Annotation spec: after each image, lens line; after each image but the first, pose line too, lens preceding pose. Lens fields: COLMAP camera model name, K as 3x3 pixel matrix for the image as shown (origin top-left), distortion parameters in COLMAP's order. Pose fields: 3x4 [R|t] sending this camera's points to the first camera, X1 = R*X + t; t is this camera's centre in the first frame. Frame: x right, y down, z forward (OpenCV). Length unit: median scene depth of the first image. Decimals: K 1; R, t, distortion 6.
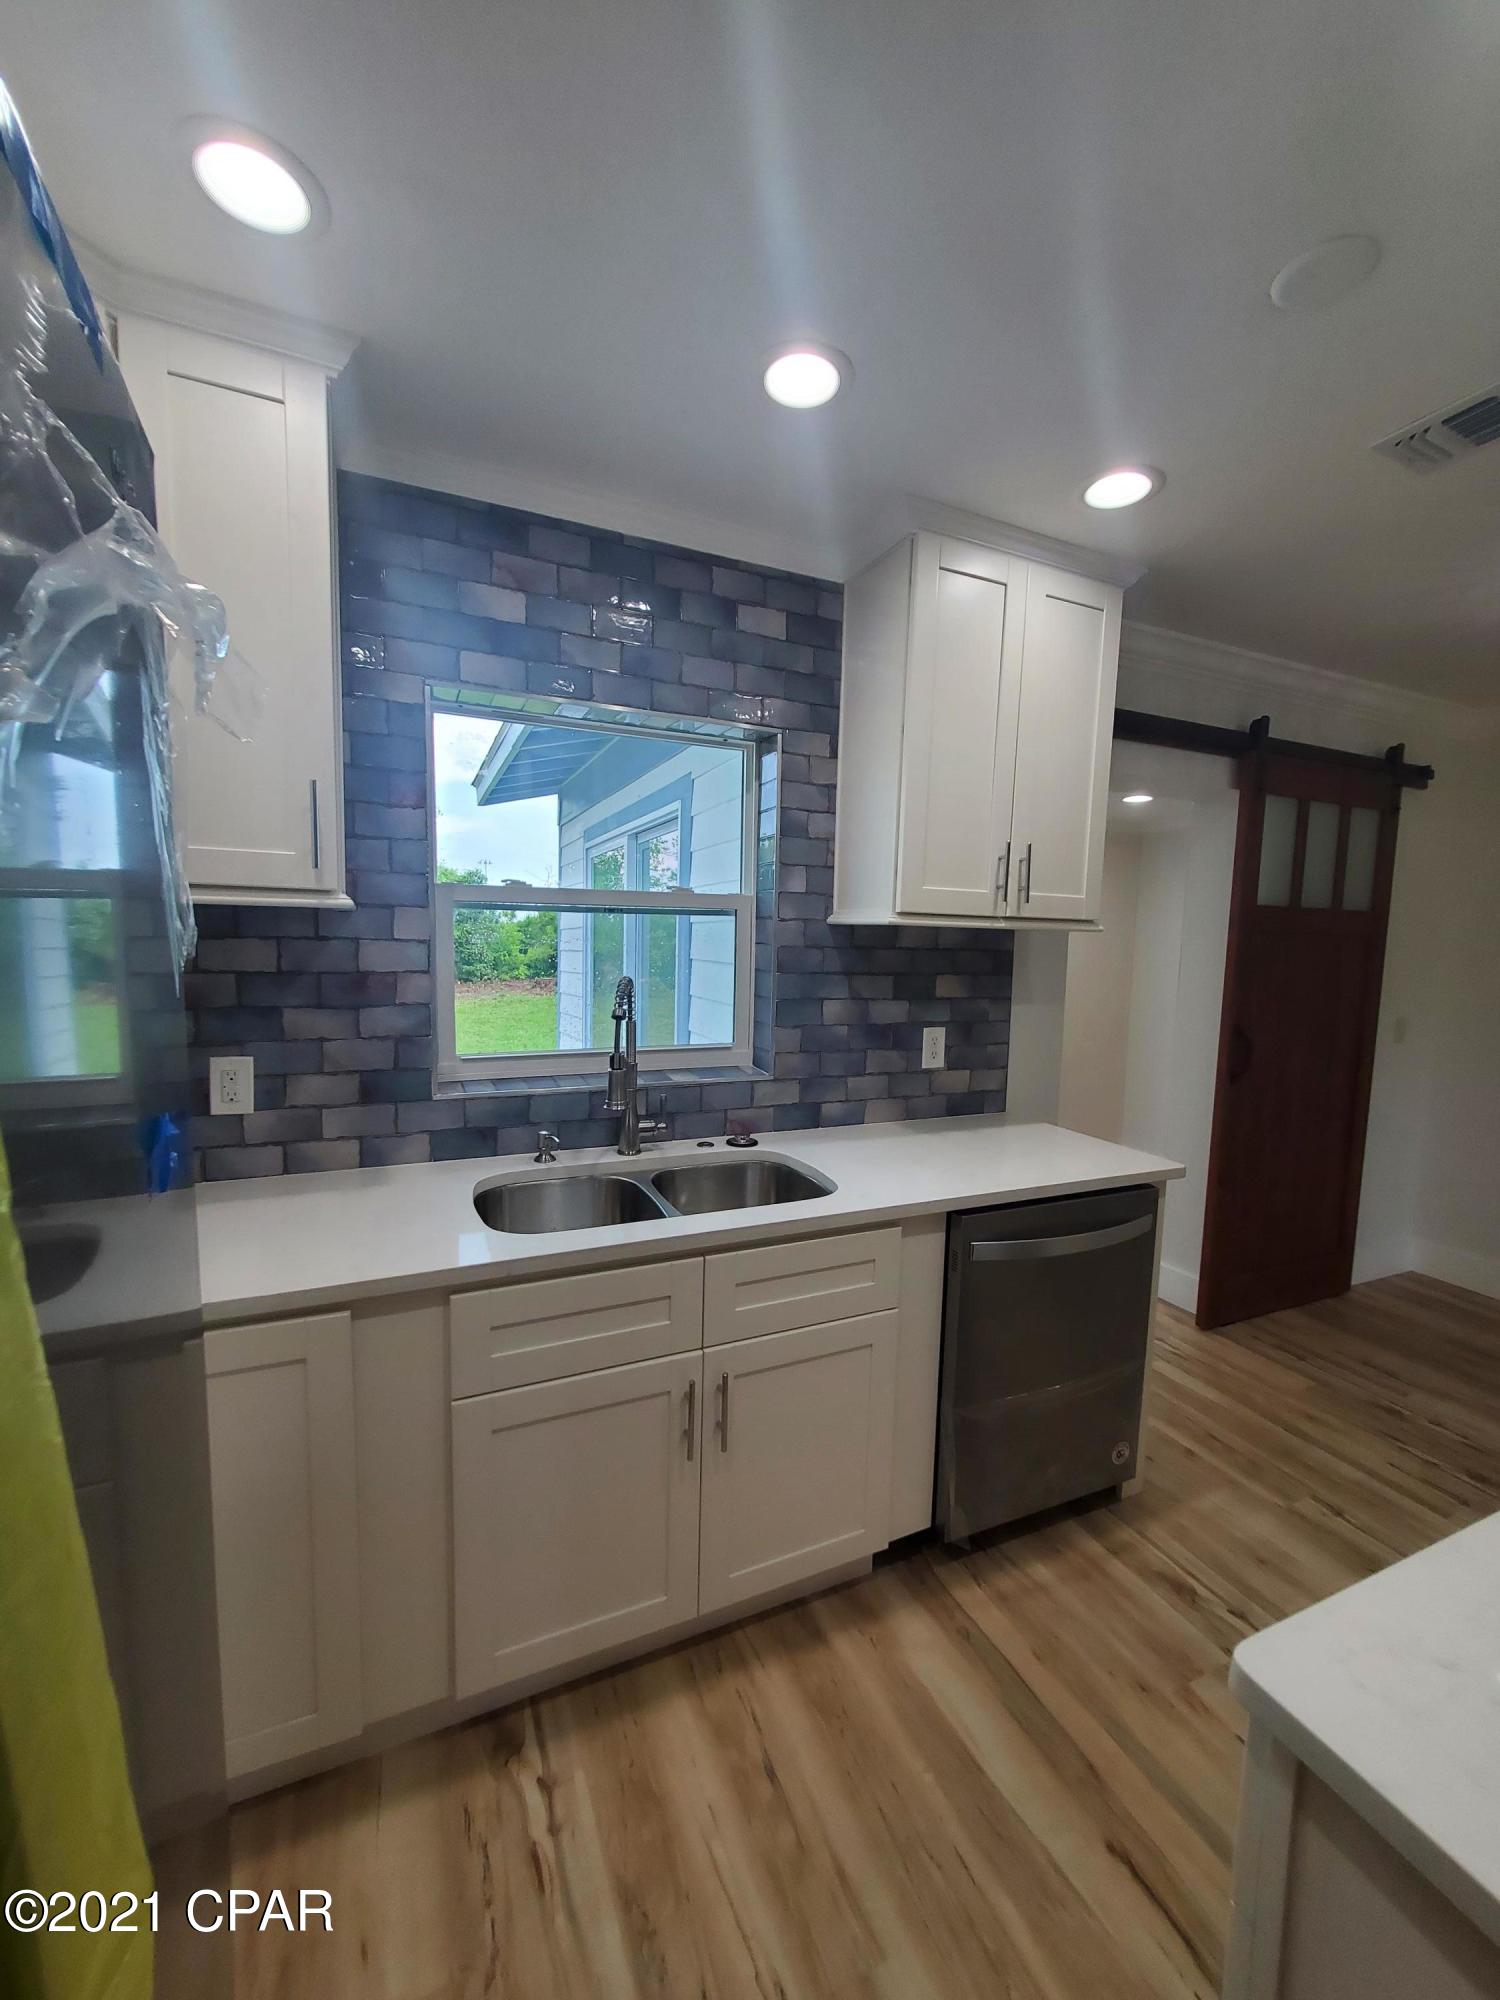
lens RADIAL K [[790.0, 0, 736.9], [0, 790.0, 1013.4], [0, 0, 1]] dist [0.000109, -0.000013]
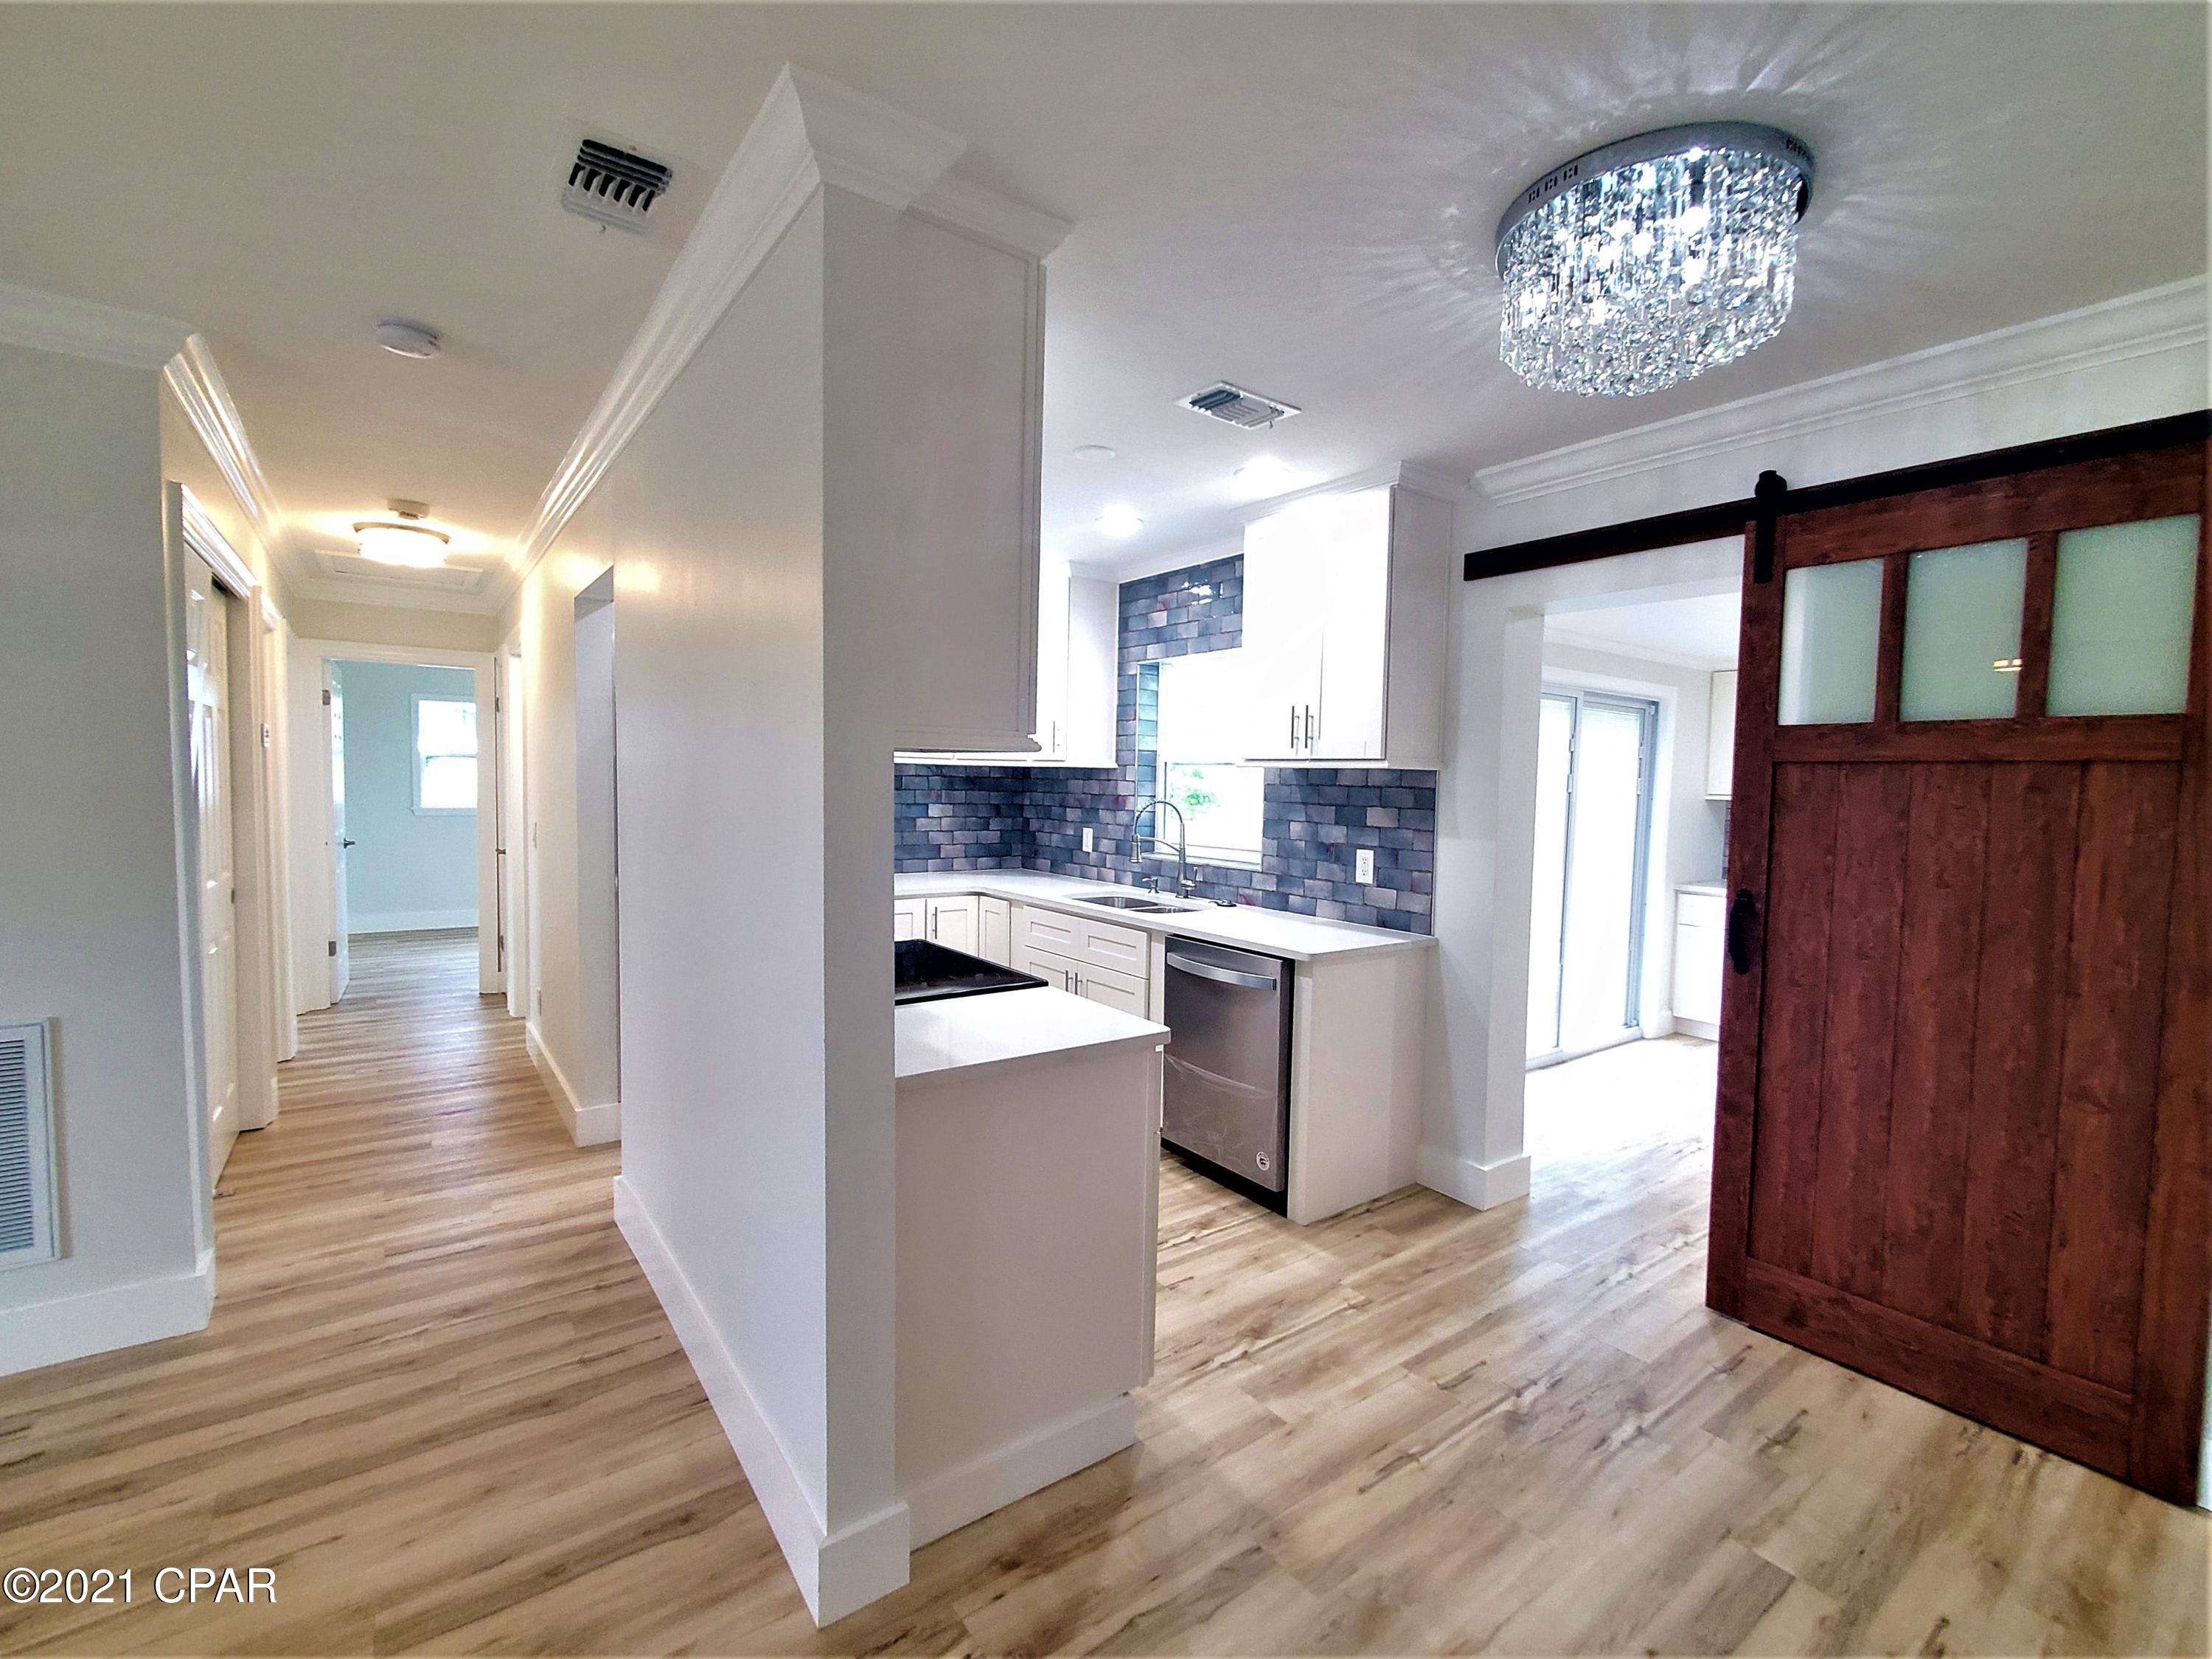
lens RADIAL K [[971.0, 0, 1113.0], [0, 971.0, 841.7], [0, 0, 1]] dist [0.002779, 0.000055]
pose [[0.225188, 0.041865, -0.973415, 1.758833], [-0.118165, 0.992875, 0.015366, 0.030778], [0.967123, 0.111563, 0.228531, 0.292898]]
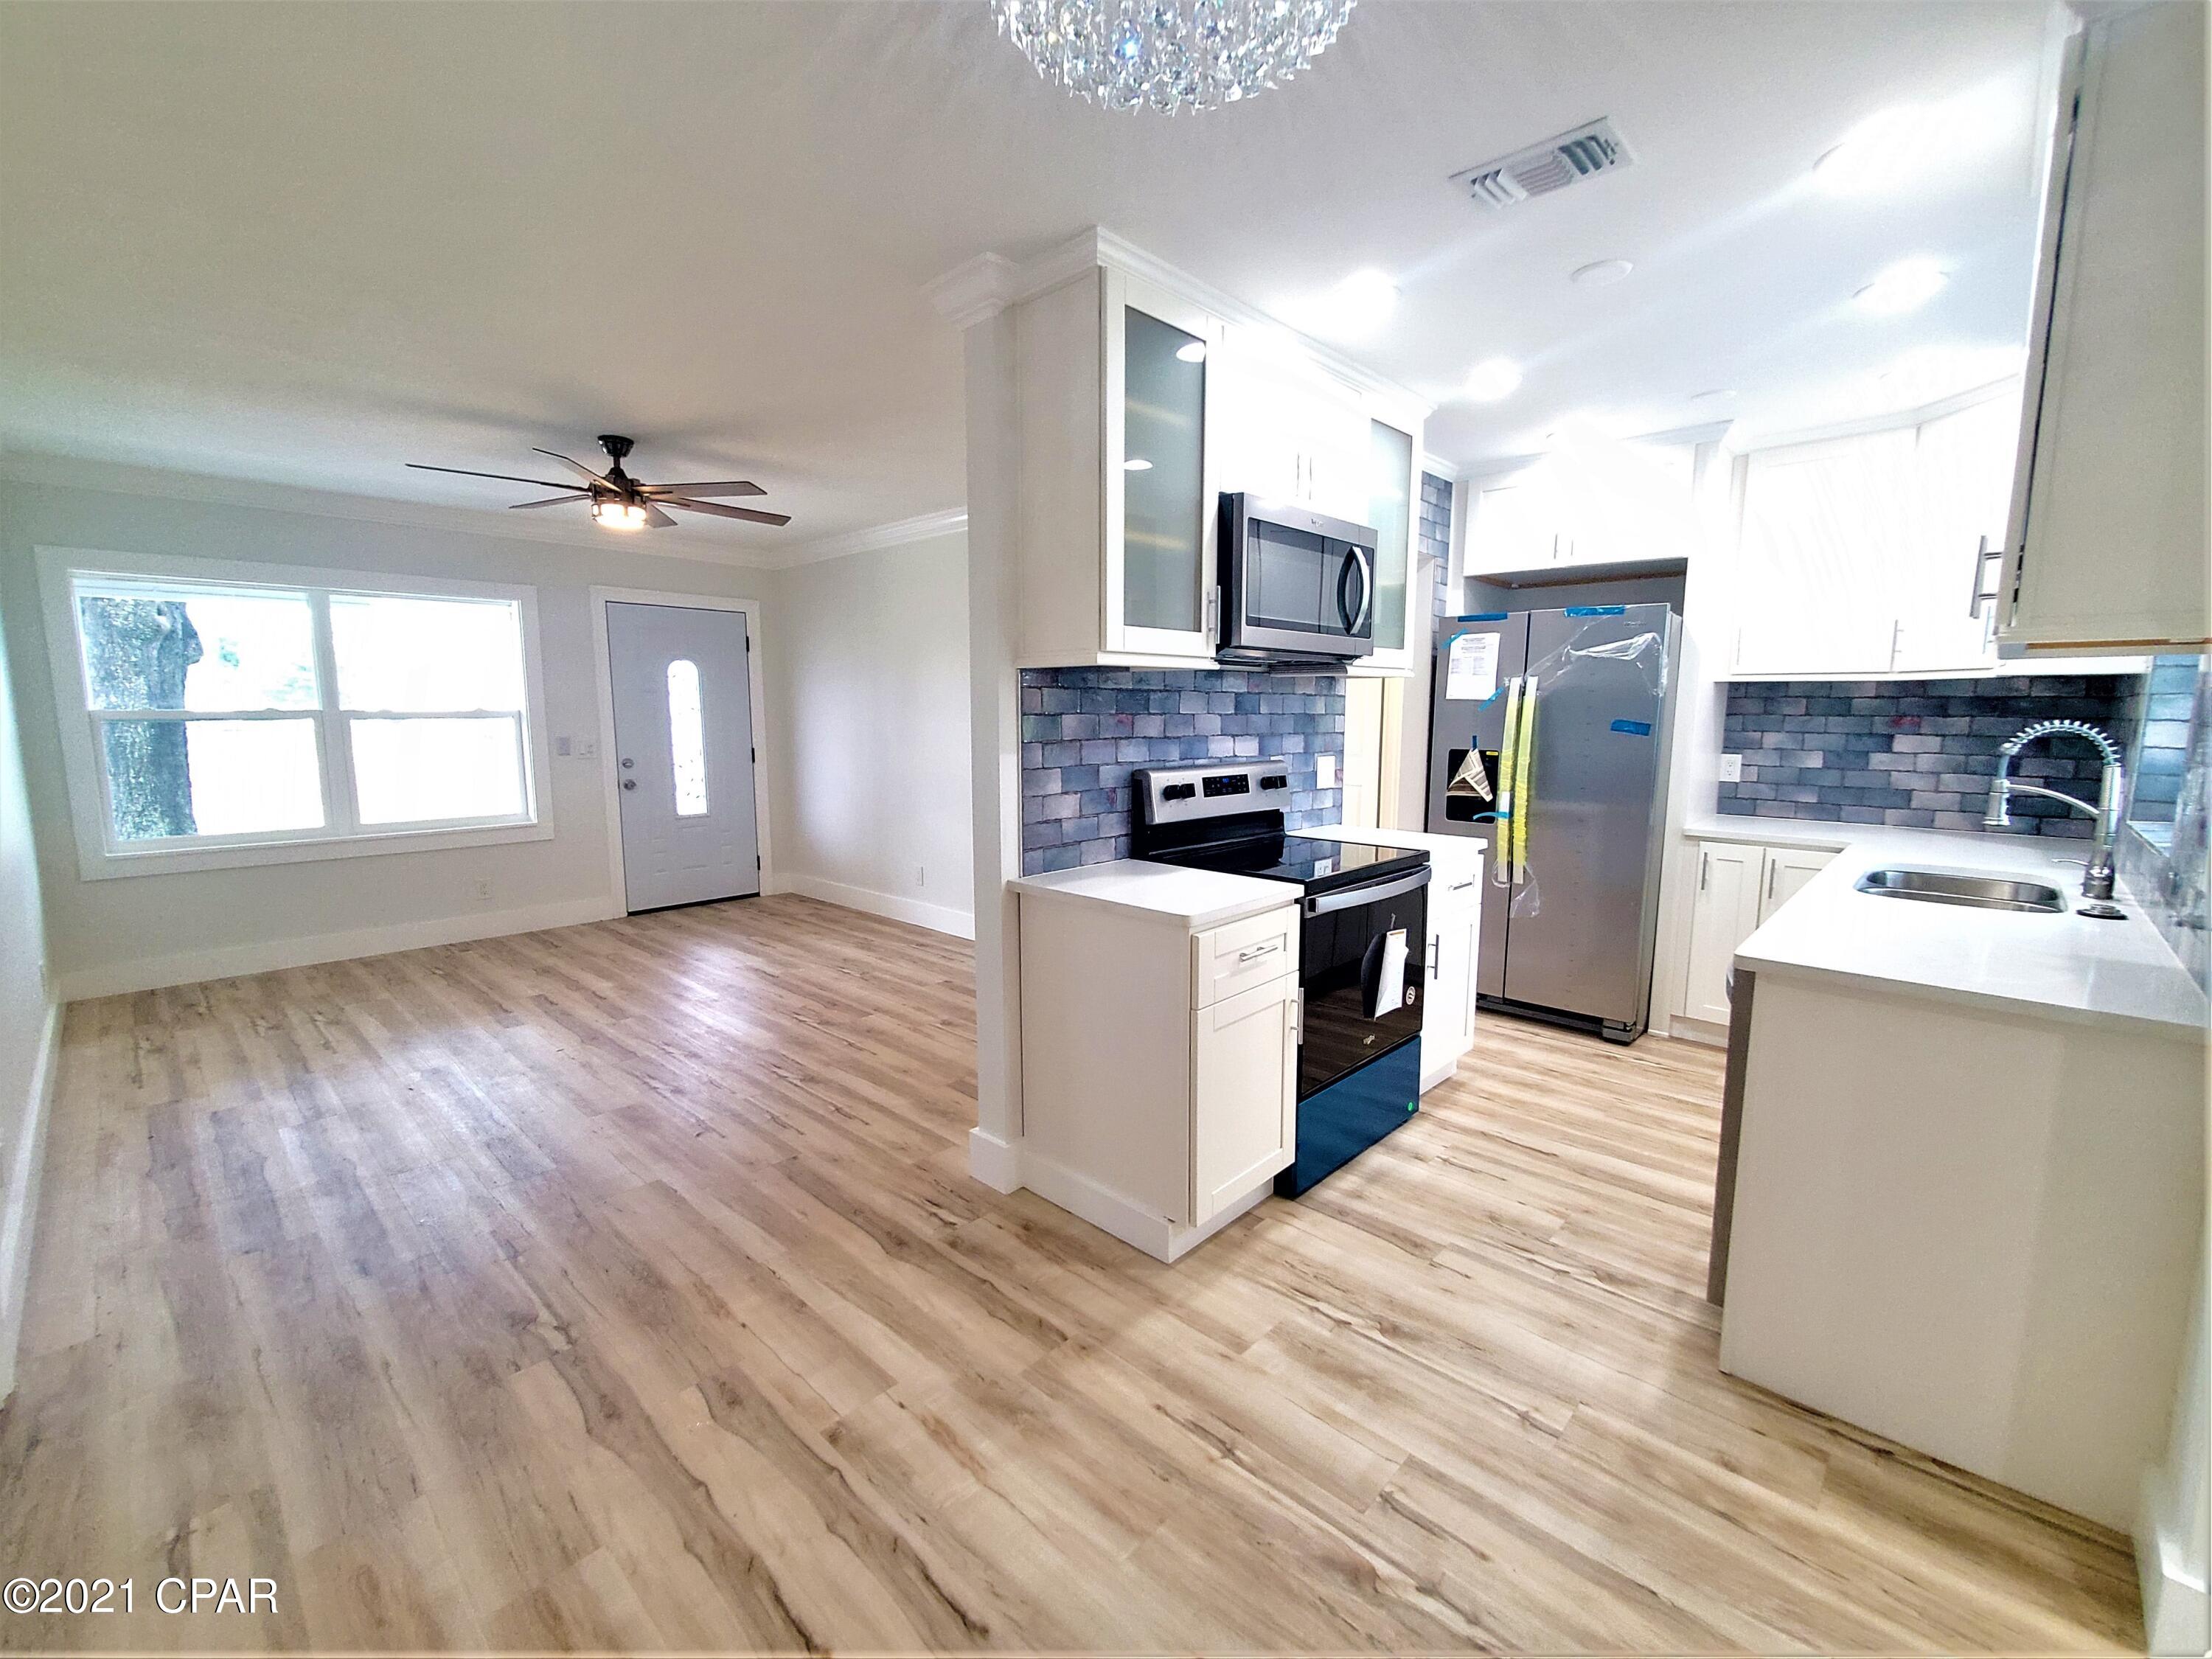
lens RADIAL K [[933.7, 0, 1119.2], [0, 933.7, 819.3], [0, 0, 1]] dist [-0.001393, 0.000376]
pose [[-0.914276, 0.012961, -0.404885, 1.329091], [-0.076357, 0.976058, 0.203669, -0.058672], [0.397830, 0.217125, -0.891396, 1.375787]]
